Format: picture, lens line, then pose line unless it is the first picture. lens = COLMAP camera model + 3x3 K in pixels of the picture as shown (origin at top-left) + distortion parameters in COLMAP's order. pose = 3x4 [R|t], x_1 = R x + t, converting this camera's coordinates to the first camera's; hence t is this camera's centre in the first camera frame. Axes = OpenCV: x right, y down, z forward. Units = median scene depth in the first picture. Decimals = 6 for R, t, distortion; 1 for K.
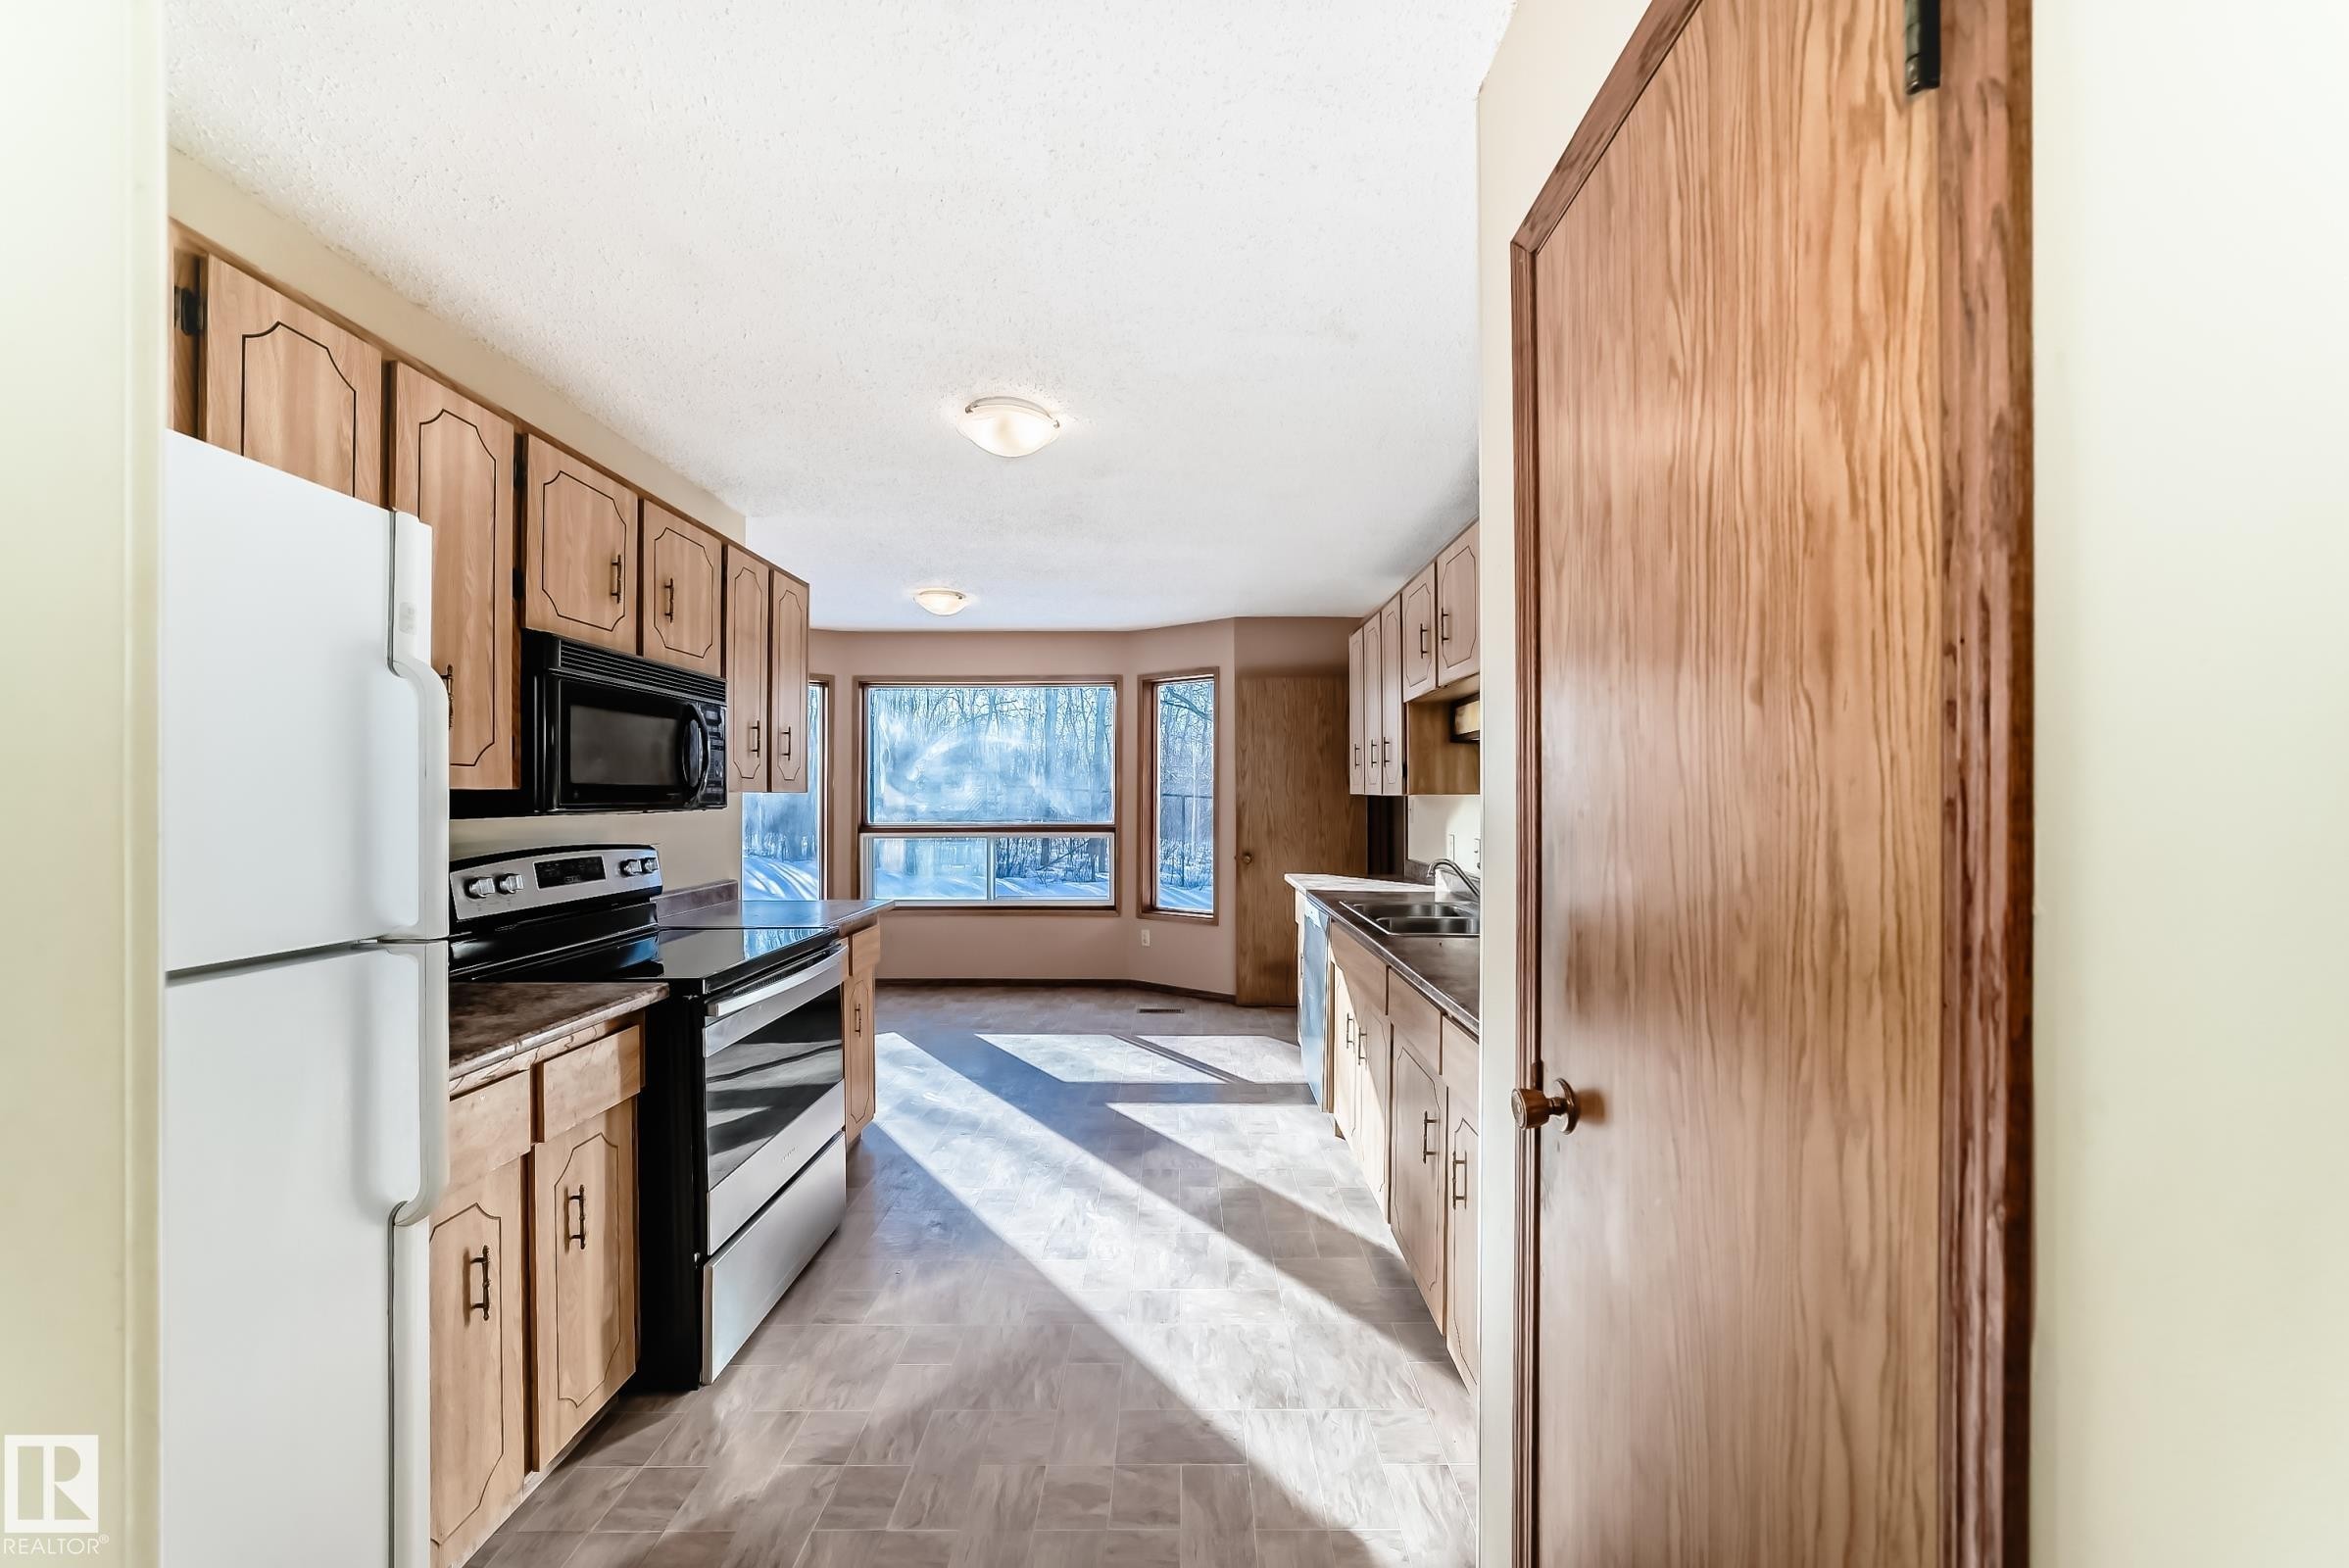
lens RADIAL K [[847.9, 0, 1184.7], [0, 847.9, 790.1], [0, 0, 1]] dist [-0.026484, 0.007363]
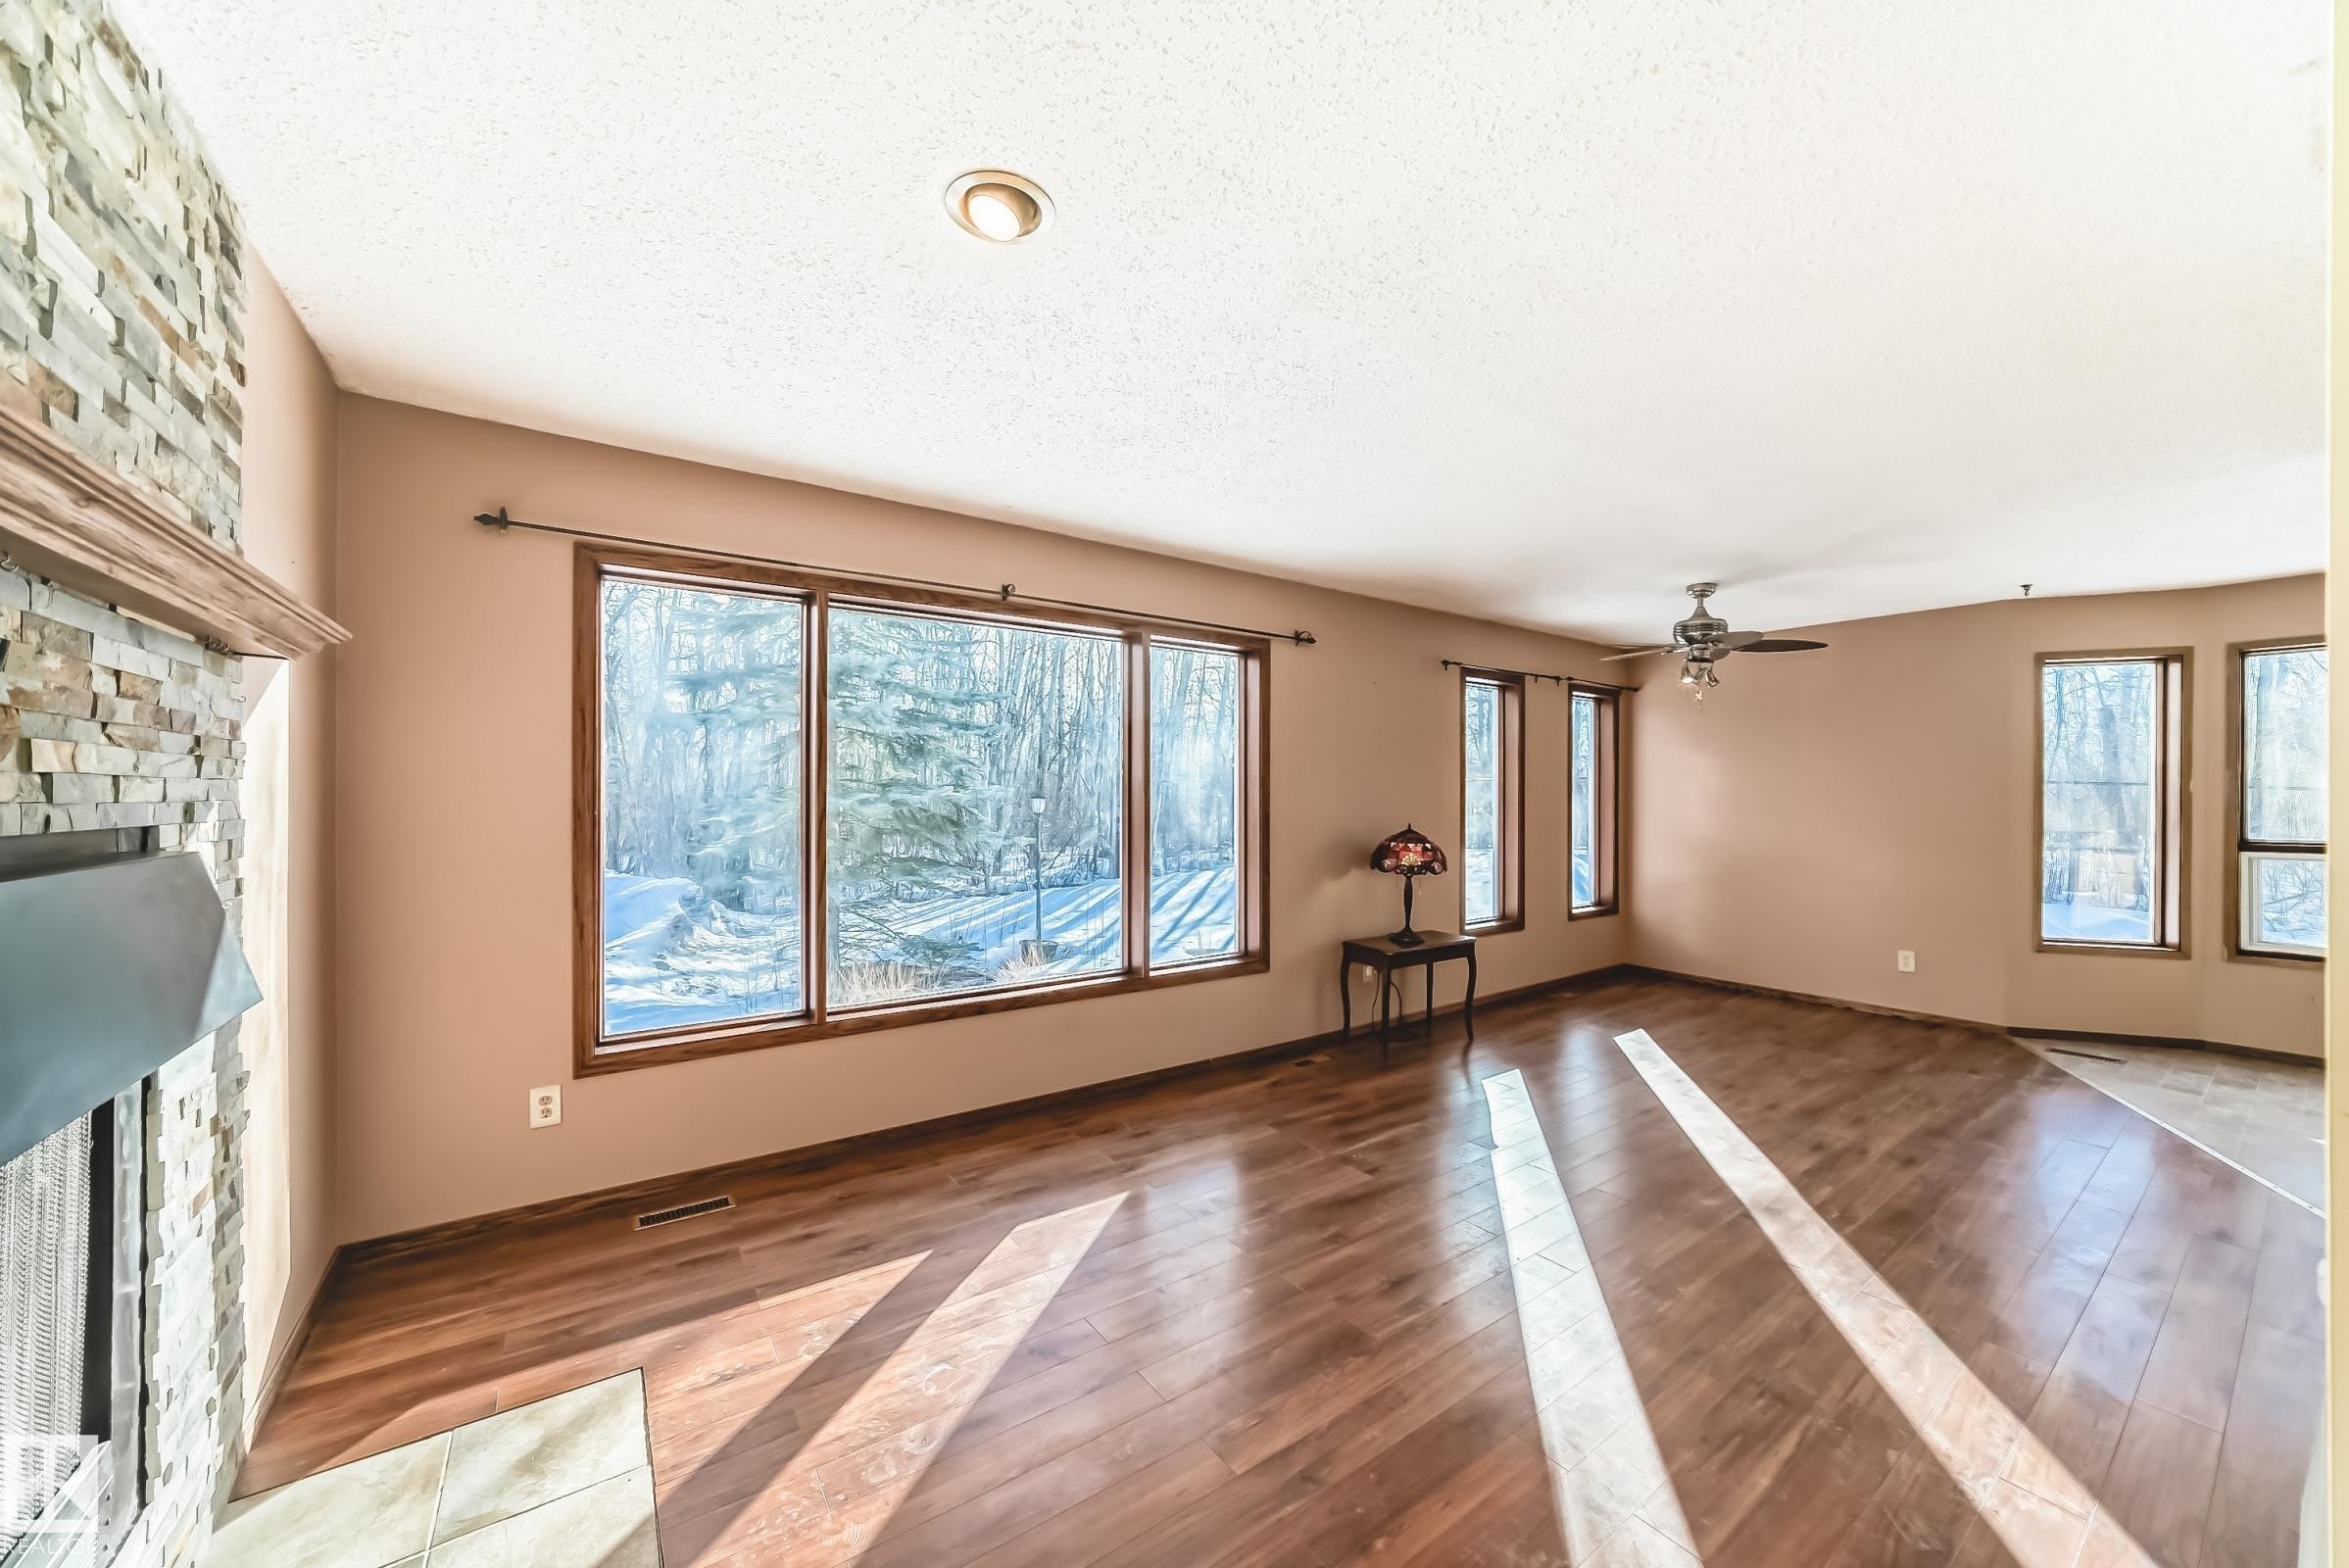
lens RADIAL K [[847.9, 0, 1181.0], [0, 847.9, 776.2], [0, 0, 1]] dist [-0.026484, 0.007363]
pose [[0.574326, 0.005116, -0.818611, -0.693276], [0.000744, 0.999977, 0.006772, -0.047235], [0.818626, -0.004498, 0.574309, -0.441468]]
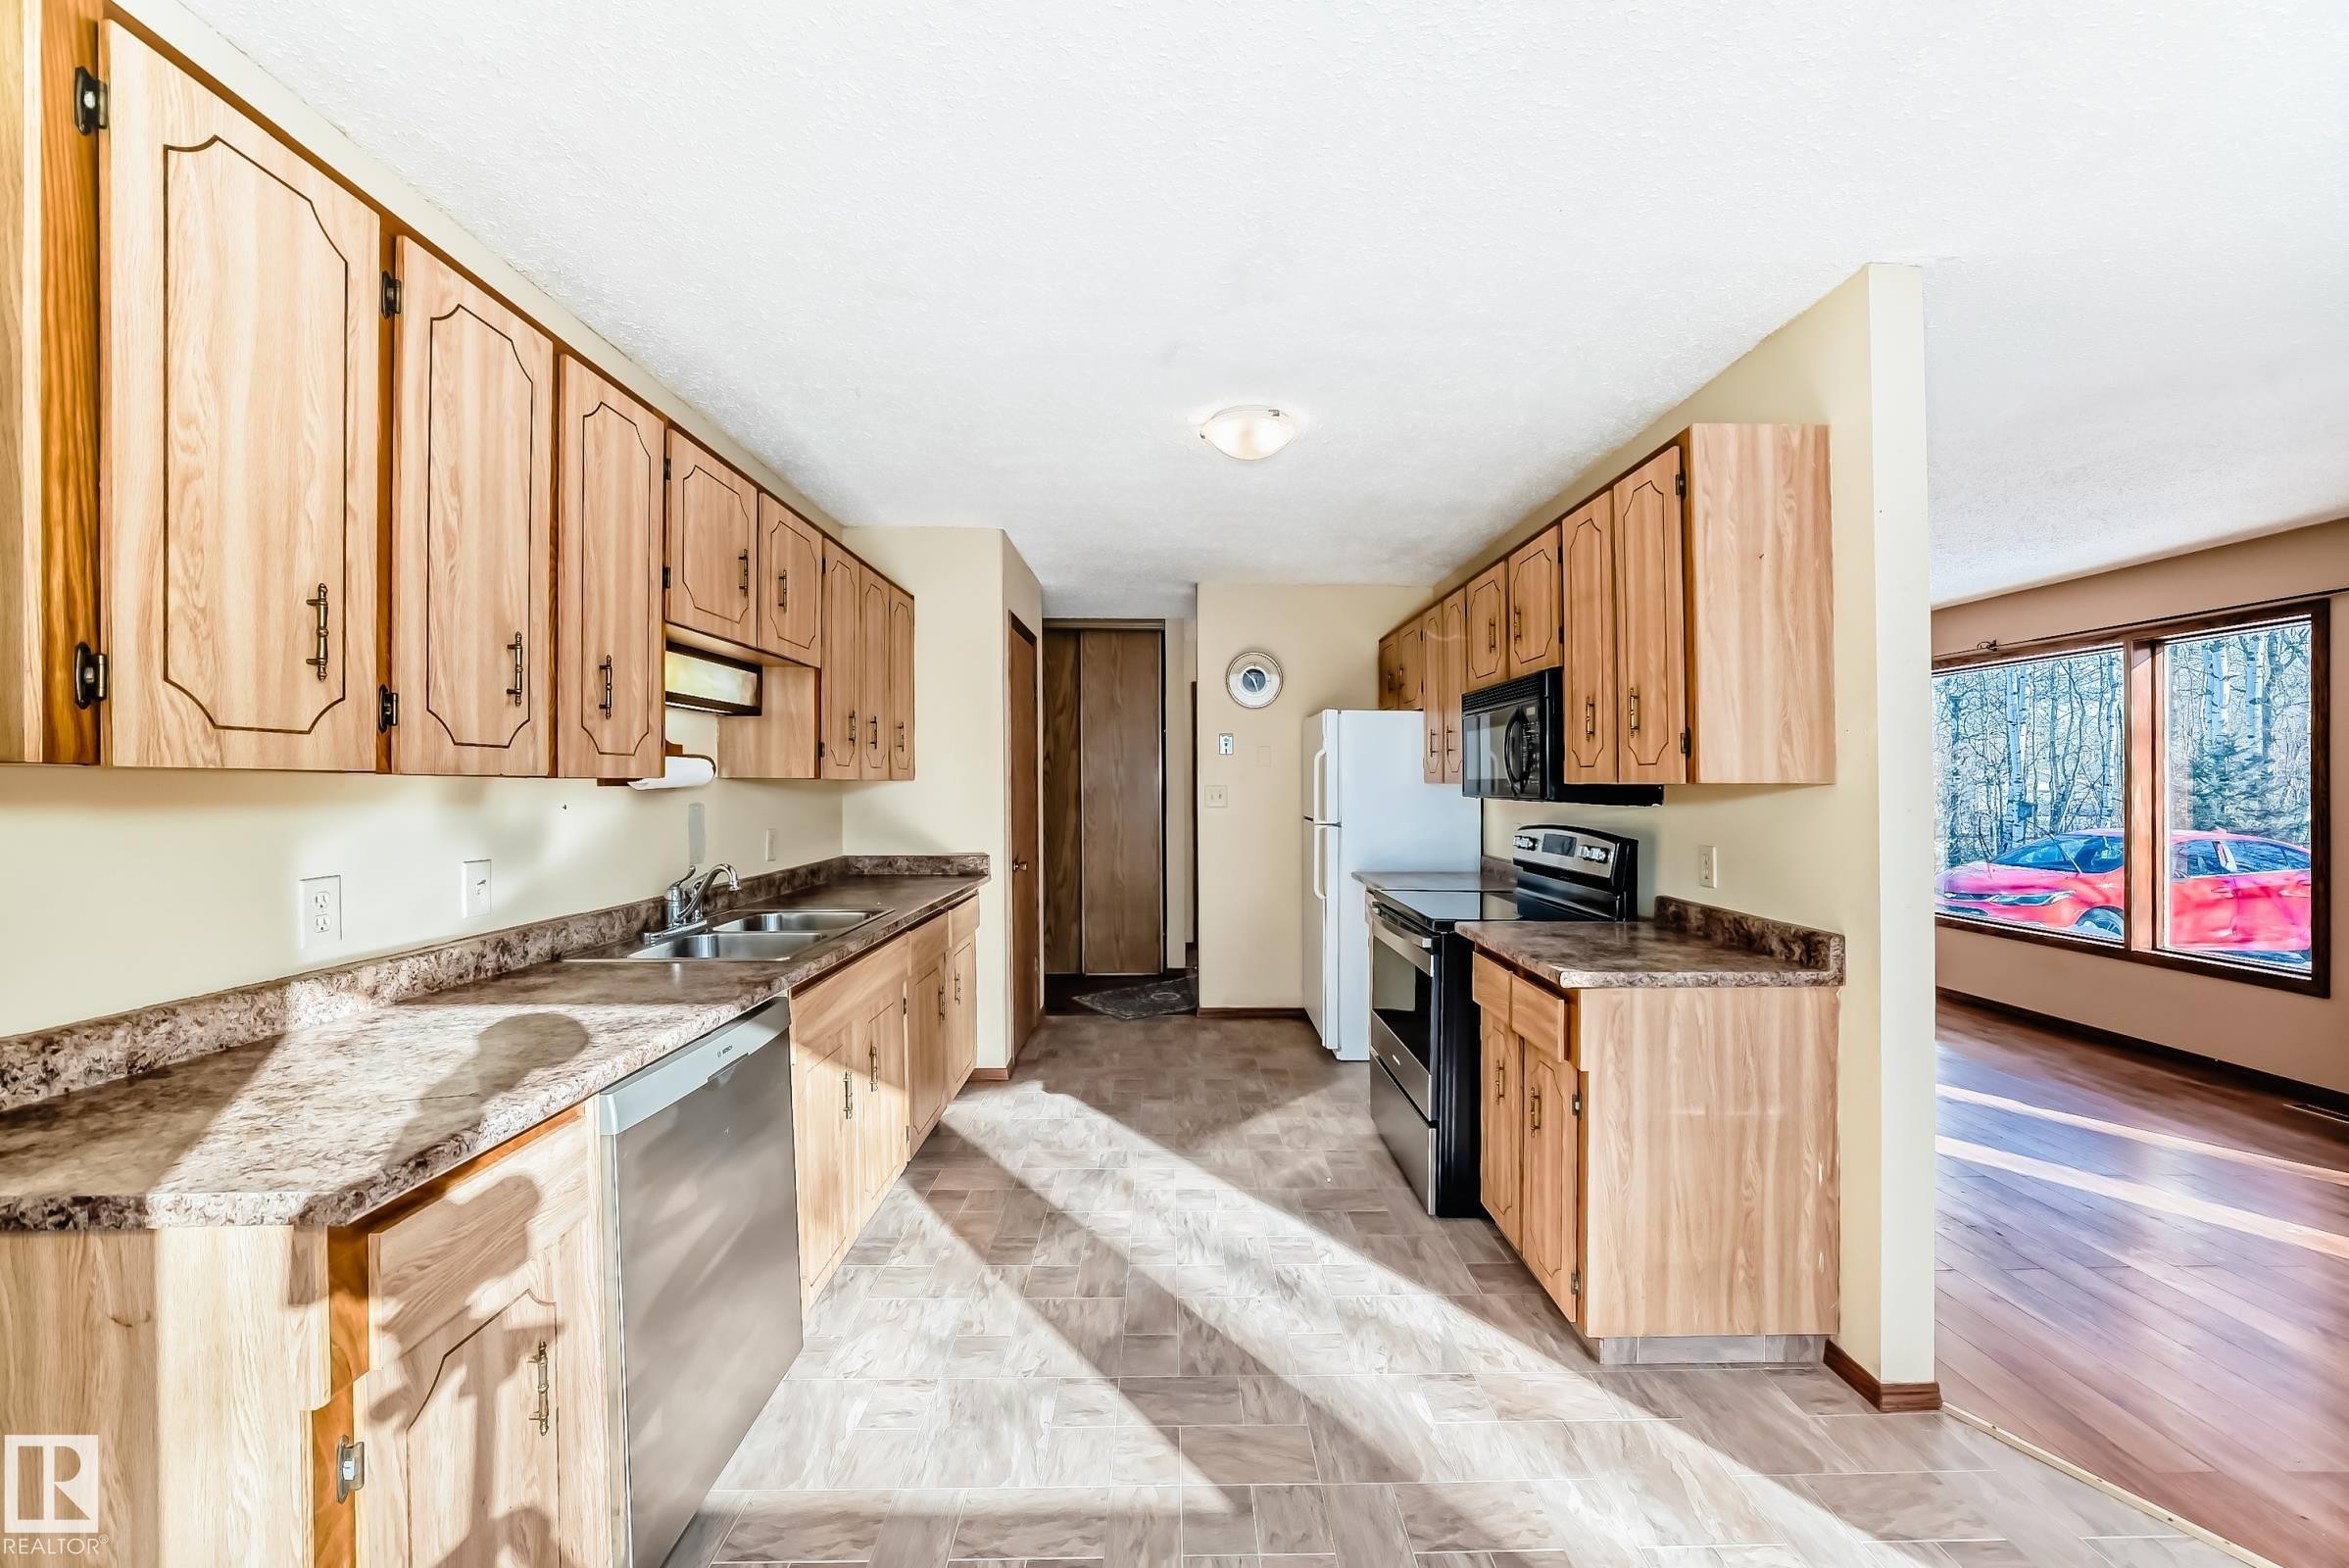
lens RADIAL K [[847.9, 0, 1190.4], [0, 847.9, 784.7], [0, 0, 1]] dist [-0.026484, 0.007363]
pose [[-0.999810, -0.003491, -0.019164, -0.099614], [-0.003280, 0.999934, -0.010998, 0.015700], [0.019201, -0.010933, -0.999756, 1.901004]]
